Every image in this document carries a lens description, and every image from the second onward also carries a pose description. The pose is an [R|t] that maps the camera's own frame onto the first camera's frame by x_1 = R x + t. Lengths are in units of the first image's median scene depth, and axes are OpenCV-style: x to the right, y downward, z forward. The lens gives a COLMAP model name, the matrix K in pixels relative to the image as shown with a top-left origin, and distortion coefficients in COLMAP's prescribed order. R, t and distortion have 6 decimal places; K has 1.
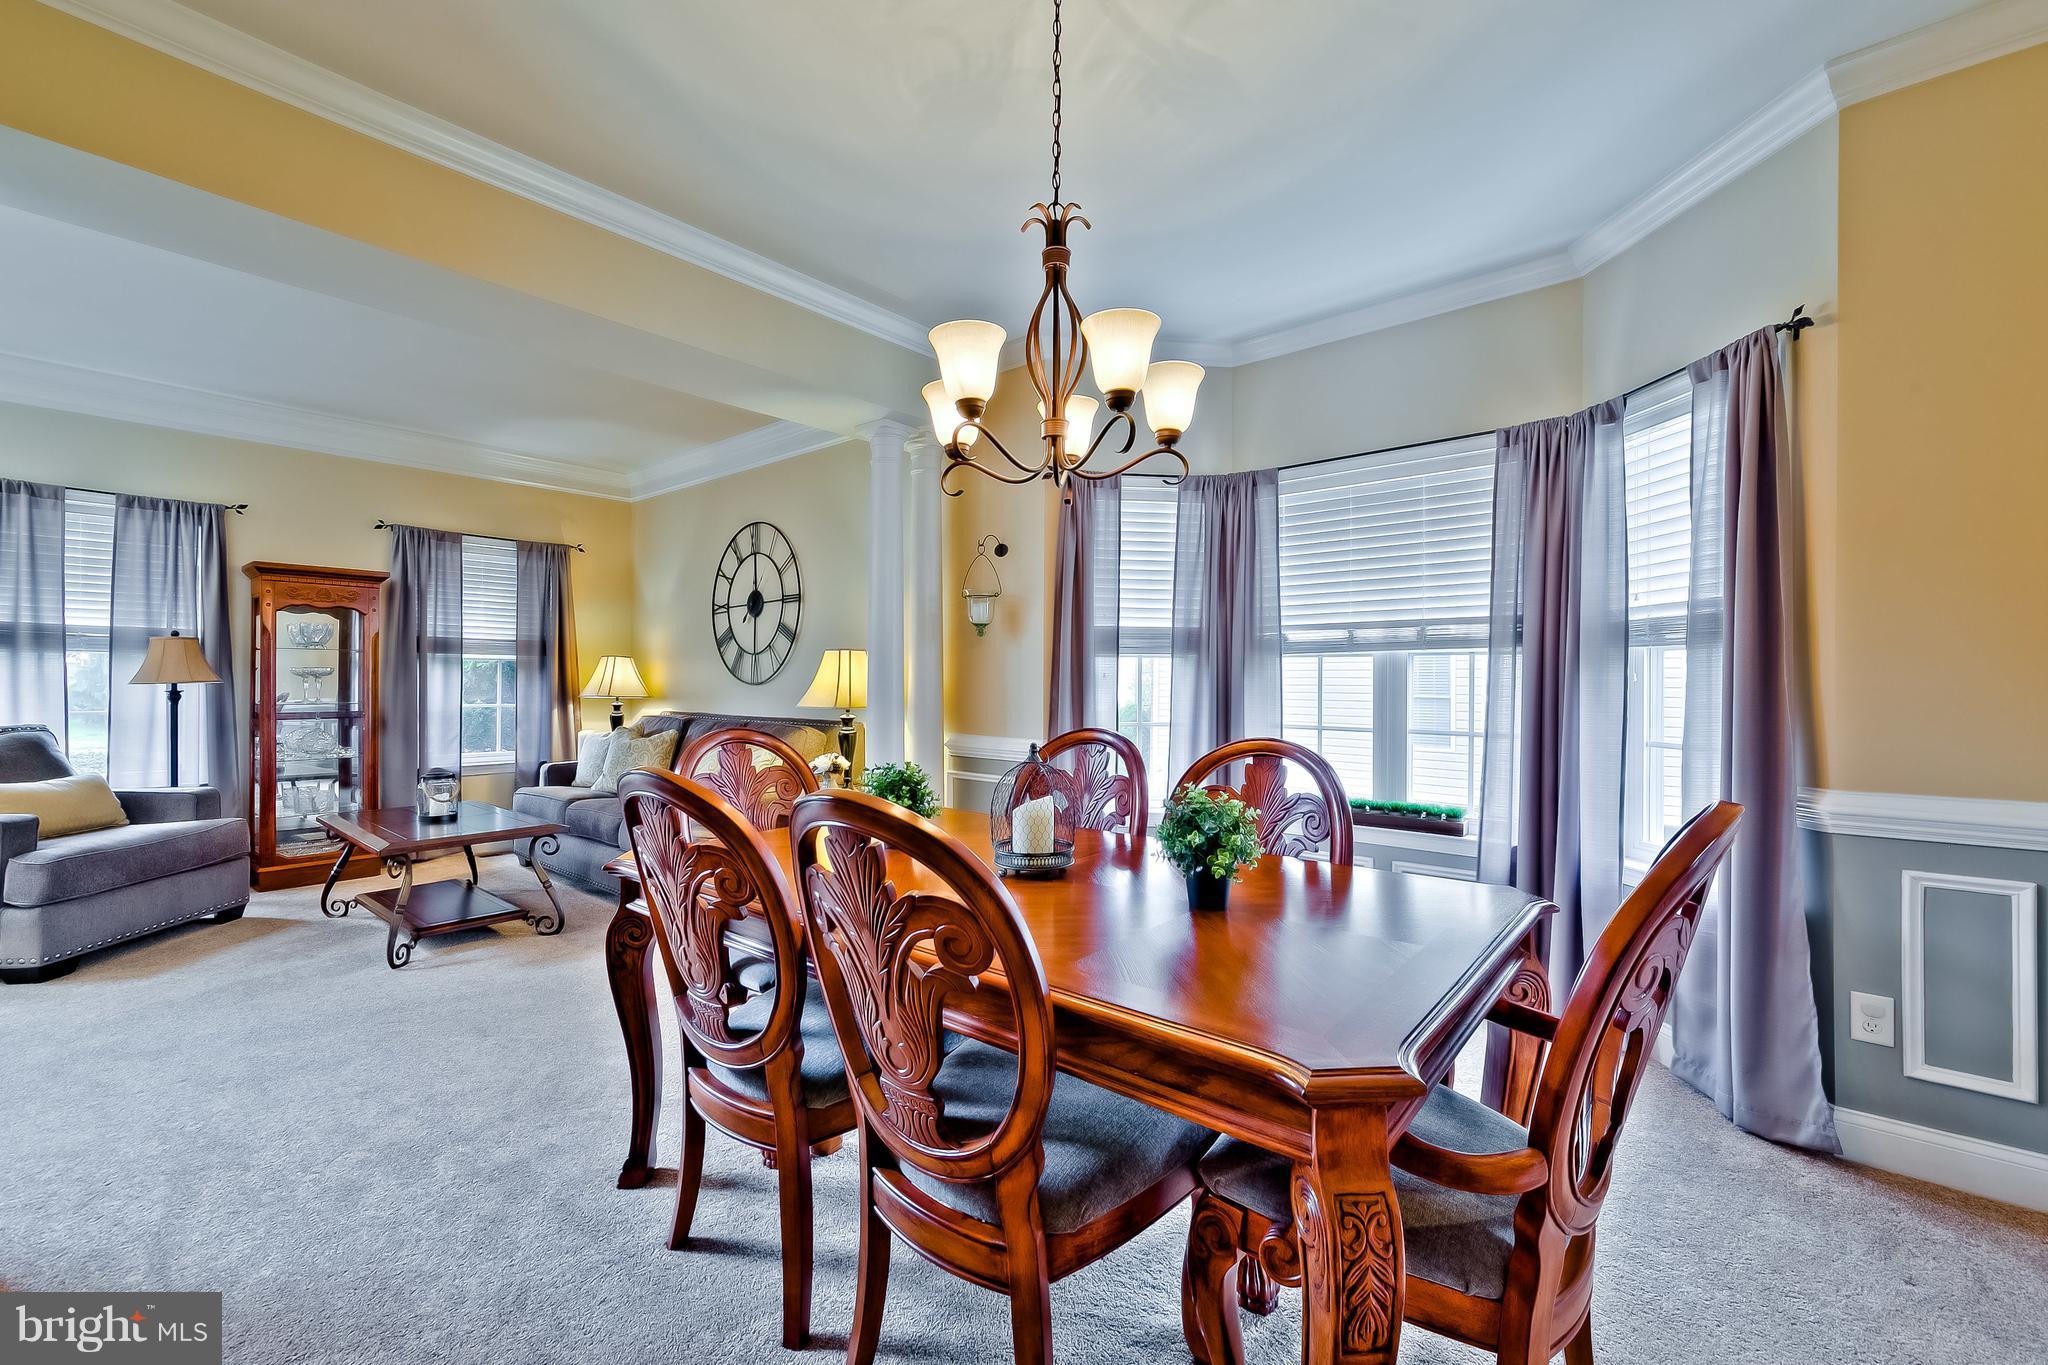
lens RADIAL K [[791.1, 0, 988.5], [0, 791.1, 678.1], [0, 0, 1]] dist [-0.016567, 0.005826]
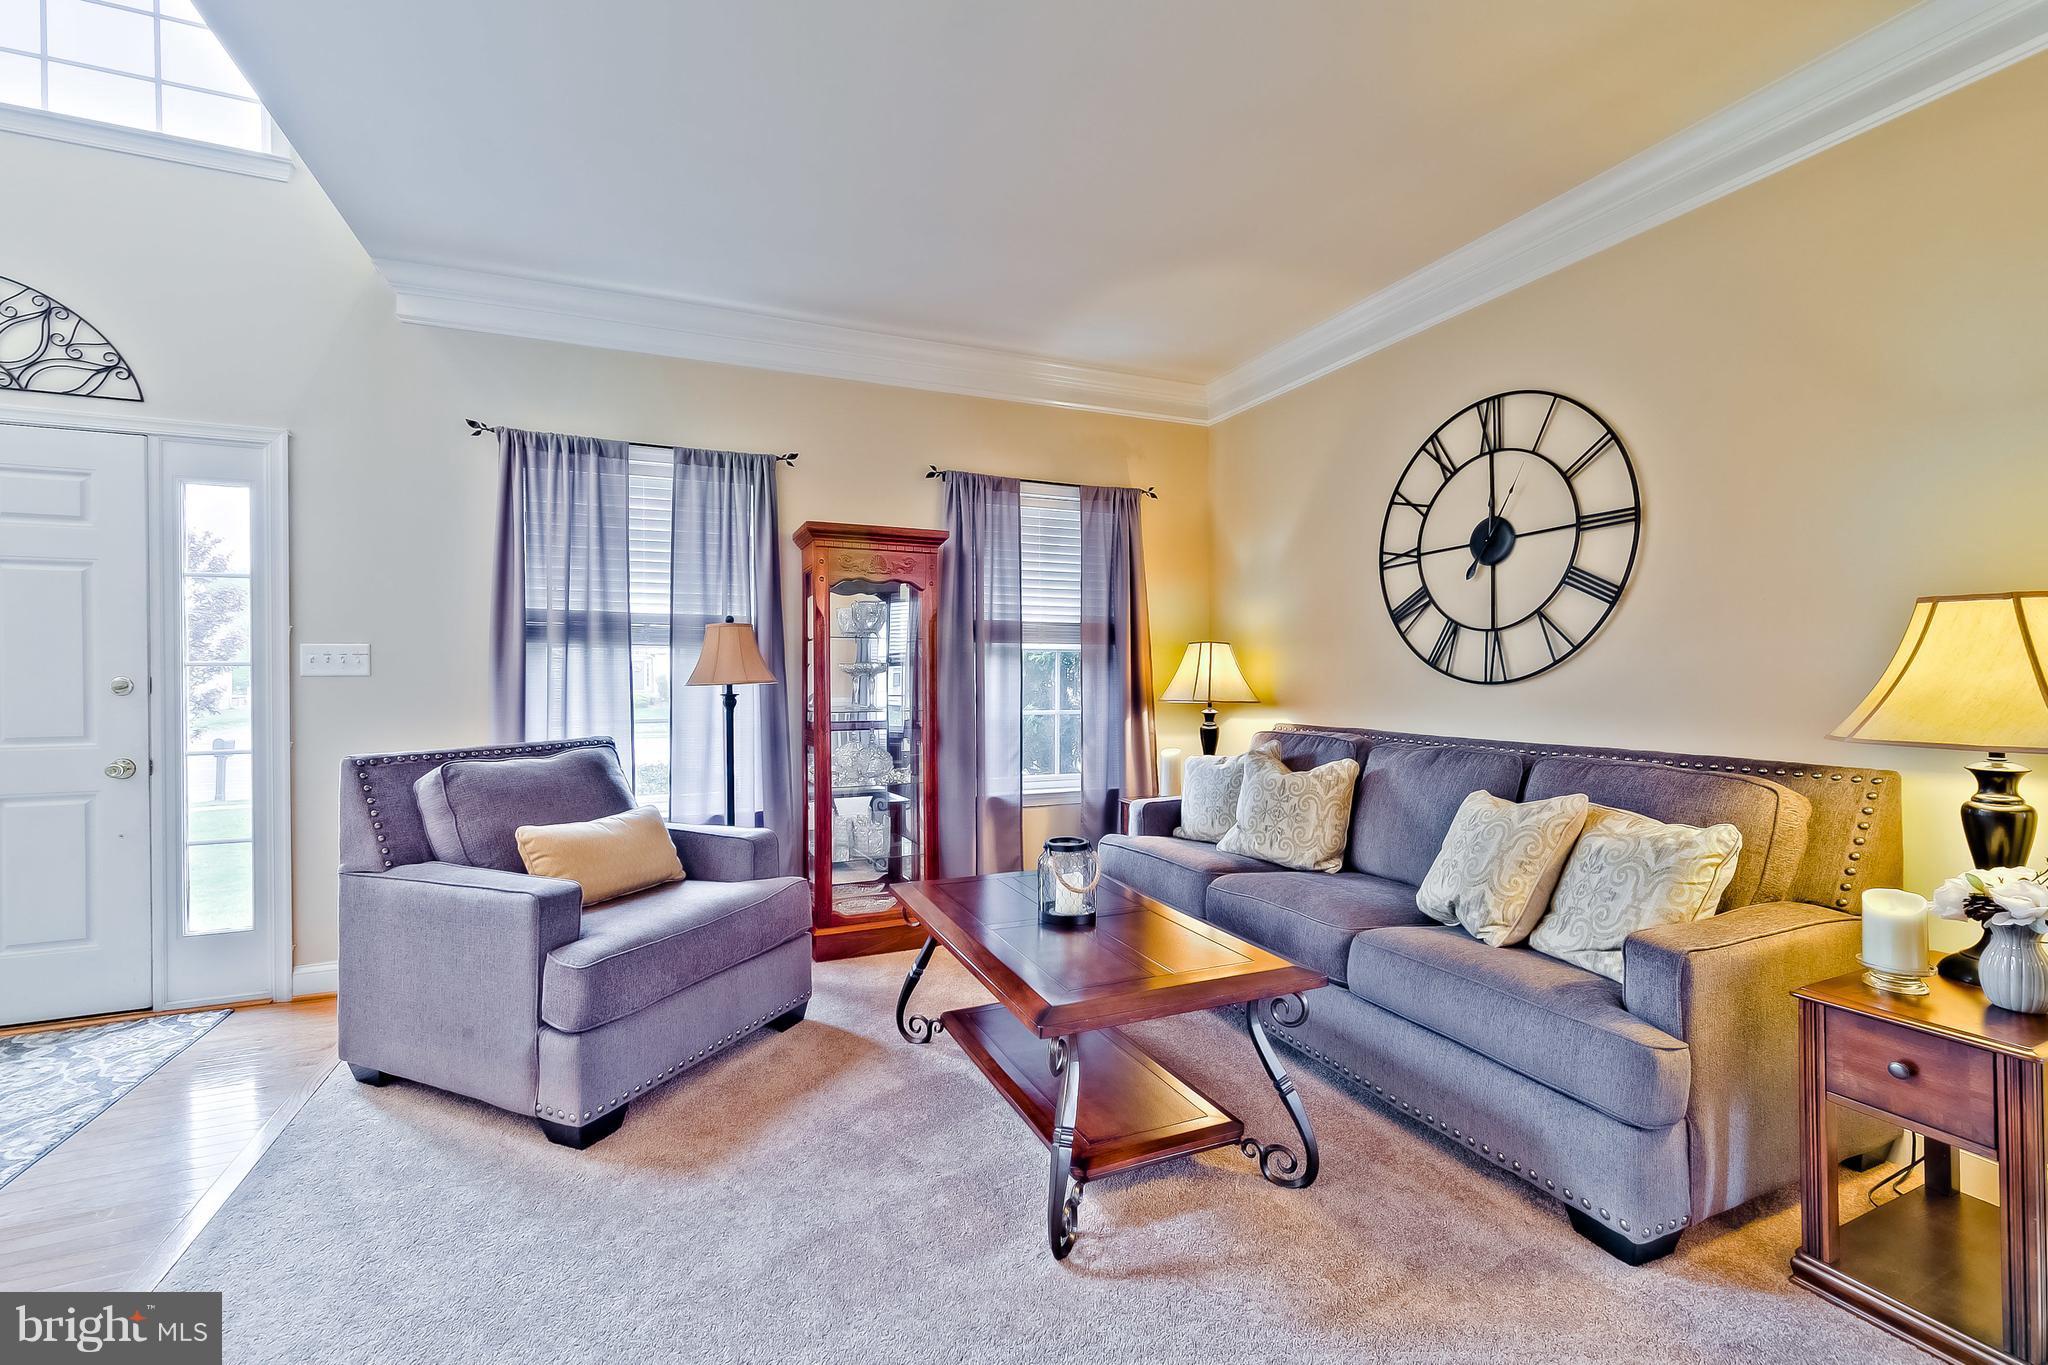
lens RADIAL K [[823.4, 0, 1020.3], [0, 823.4, 680.7], [0, 0, 1]] dist [-0.000987, -0.000170]
pose [[0.892613, -0.003855, -0.450807, -0.388946], [0.006864, 0.999964, 0.005040, 0.000835], [0.450771, -0.007593, 0.892607, 0.375478]]
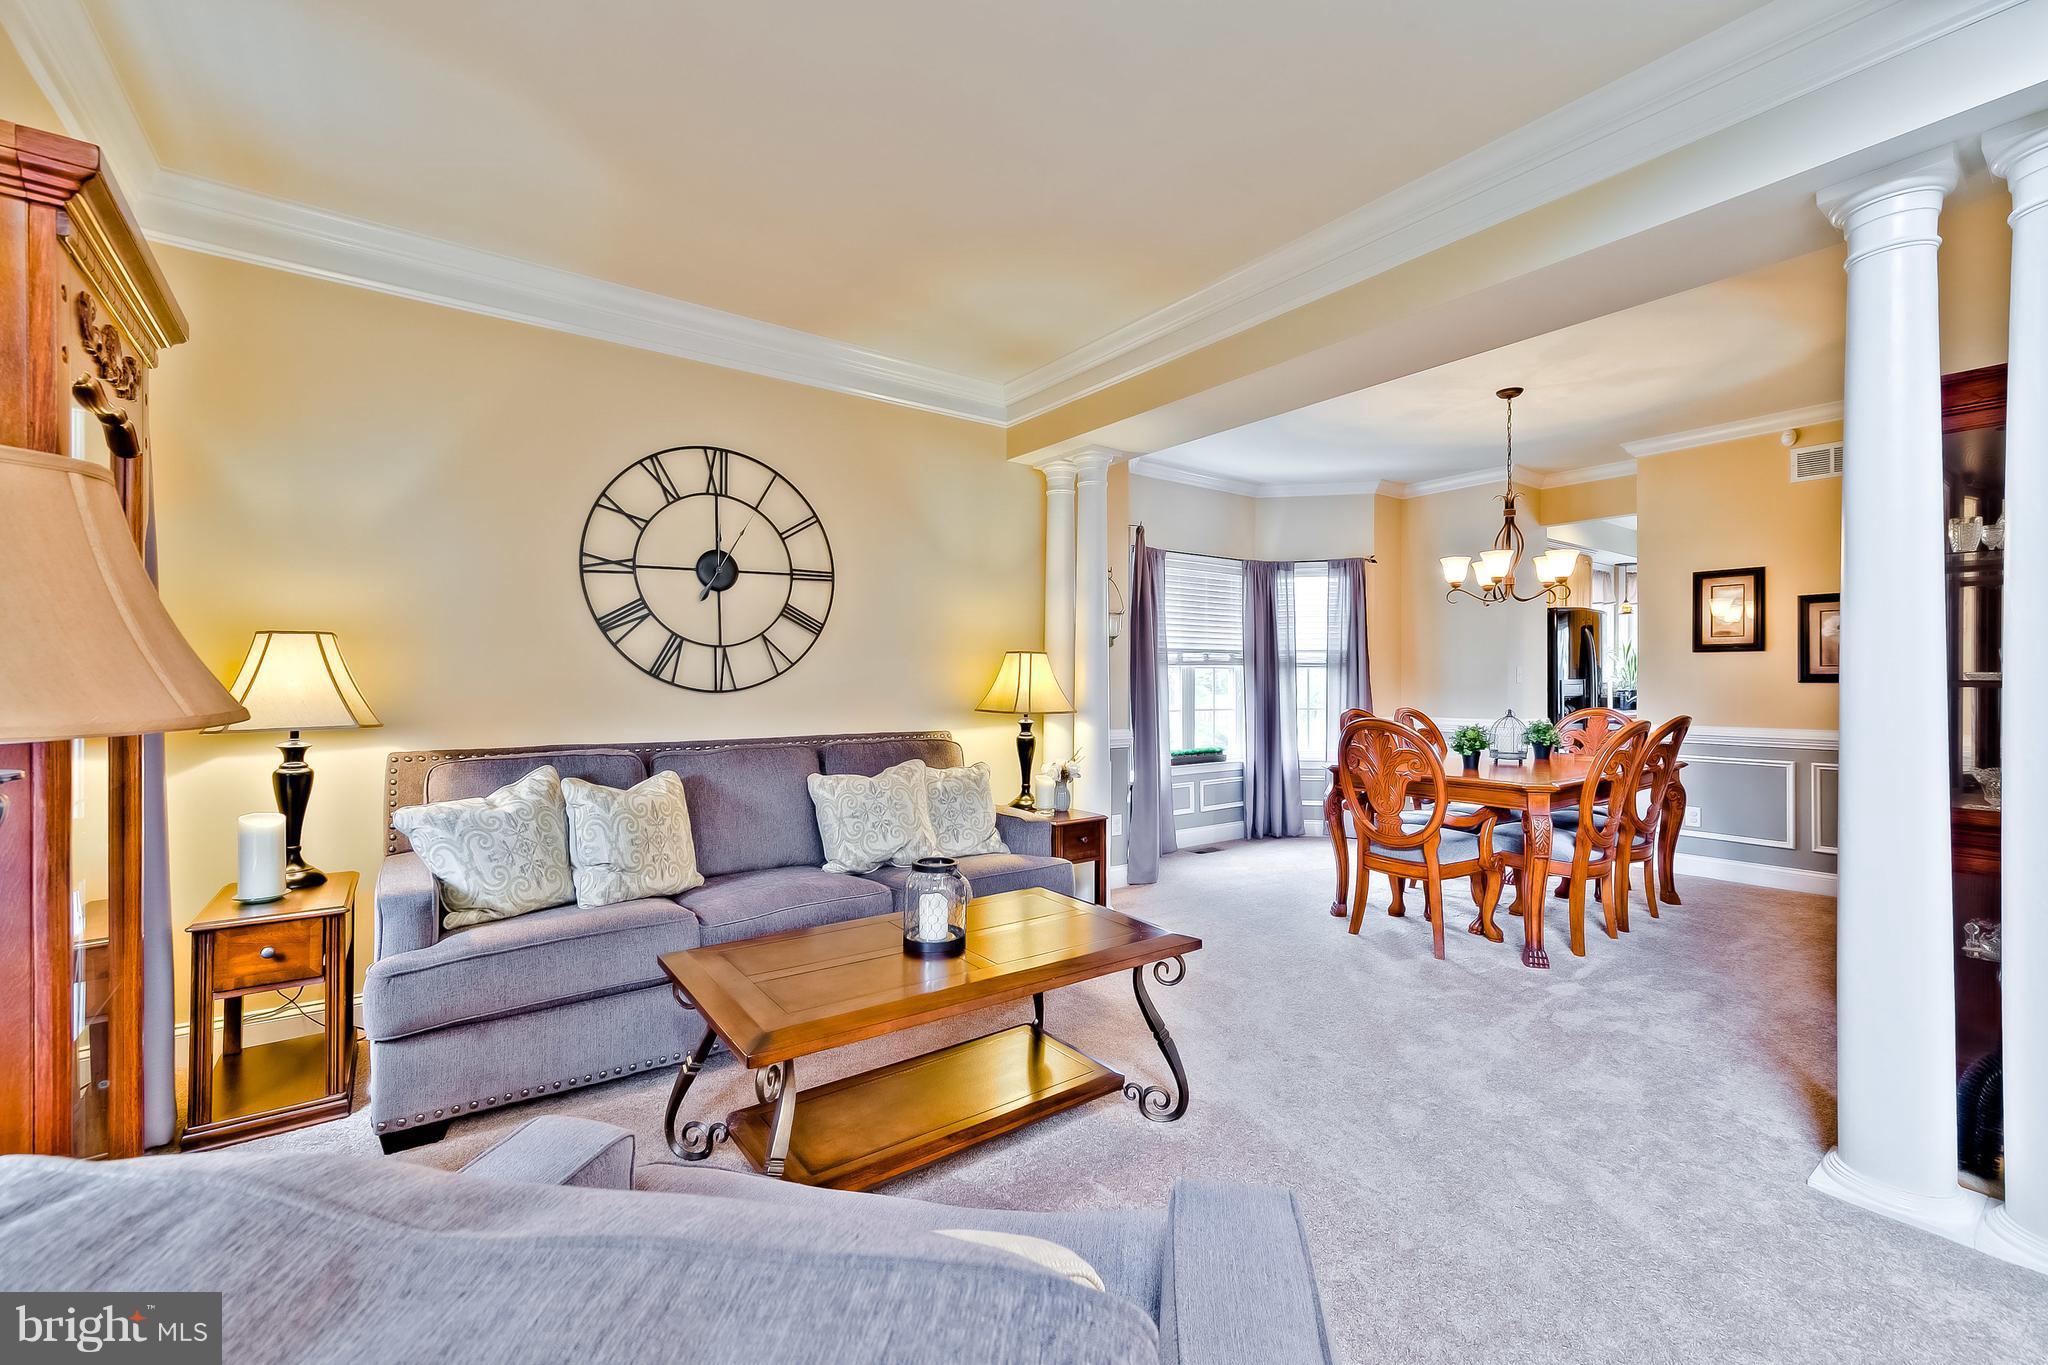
lens RADIAL K [[823.4, 0, 1020.3], [0, 823.4, 680.7], [0, 0, 1]] dist [-0.000987, -0.000170]
pose [[0.256985, 0.001814, 0.966414, -1.050746], [0.005774, 0.999978, -0.003412, 0.002404], [-0.966398, 0.006457, 0.256969, 0.677975]]
